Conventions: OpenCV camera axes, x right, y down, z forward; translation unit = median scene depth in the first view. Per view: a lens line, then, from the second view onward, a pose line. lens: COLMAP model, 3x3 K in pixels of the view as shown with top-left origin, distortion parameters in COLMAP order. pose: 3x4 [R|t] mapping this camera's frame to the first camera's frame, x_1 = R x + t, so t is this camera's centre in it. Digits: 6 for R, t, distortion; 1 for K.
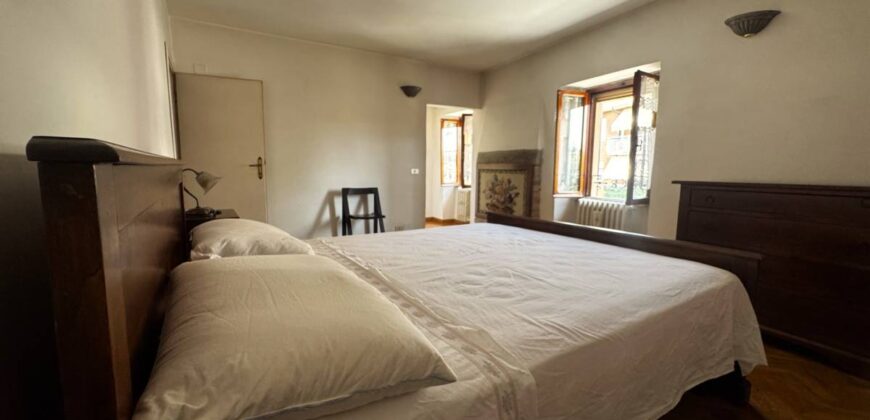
lens RADIAL K [[350.4, 0, 436.9], [0, 350.4, 208.8], [0, 0, 1]] dist [-0.000771, -0.000199]
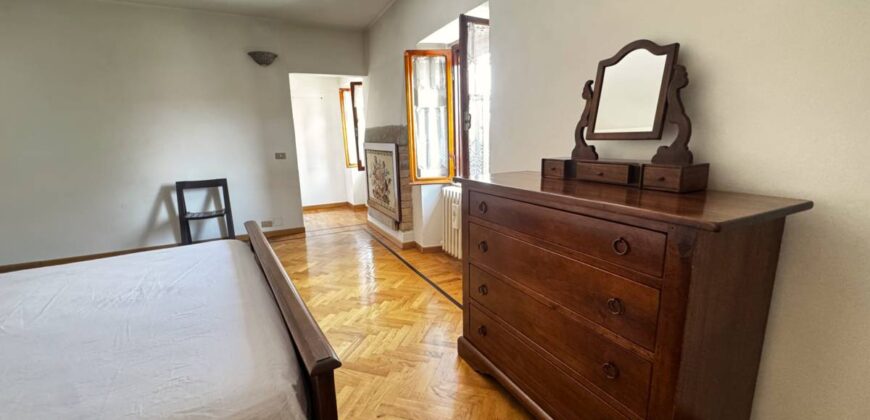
lens RADIAL K [[350.4, 0, 436.9], [0, 350.4, 208.8], [0, 0, 1]] dist [-0.000771, -0.000199]
pose [[0.998627, -0.034153, -0.039716, 0.414209], [0.037572, 0.995341, 0.088791, -0.049511], [0.036498, -0.090161, 0.995258, 0.192728]]
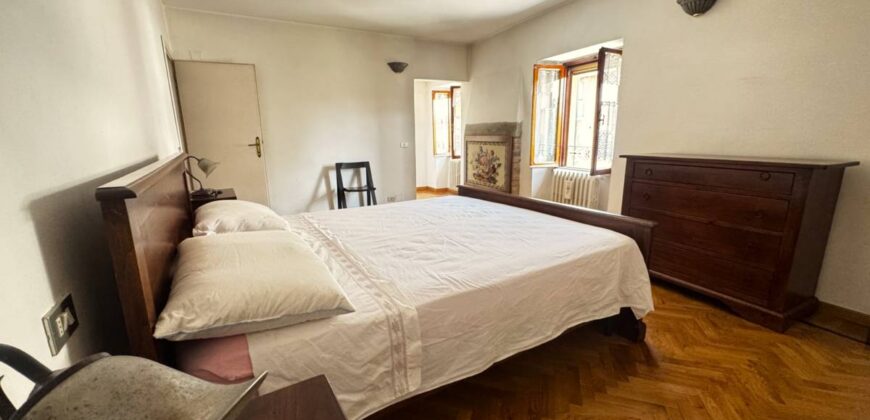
lens RADIAL K [[350.4, 0, 436.9], [0, 350.4, 208.8], [0, 0, 1]] dist [-0.000771, -0.000199]
pose [[0.999376, -0.018607, -0.030035, 0.076848], [0.021457, 0.995000, 0.097538, -0.019167], [0.028070, -0.098121, 0.994778, -0.084257]]
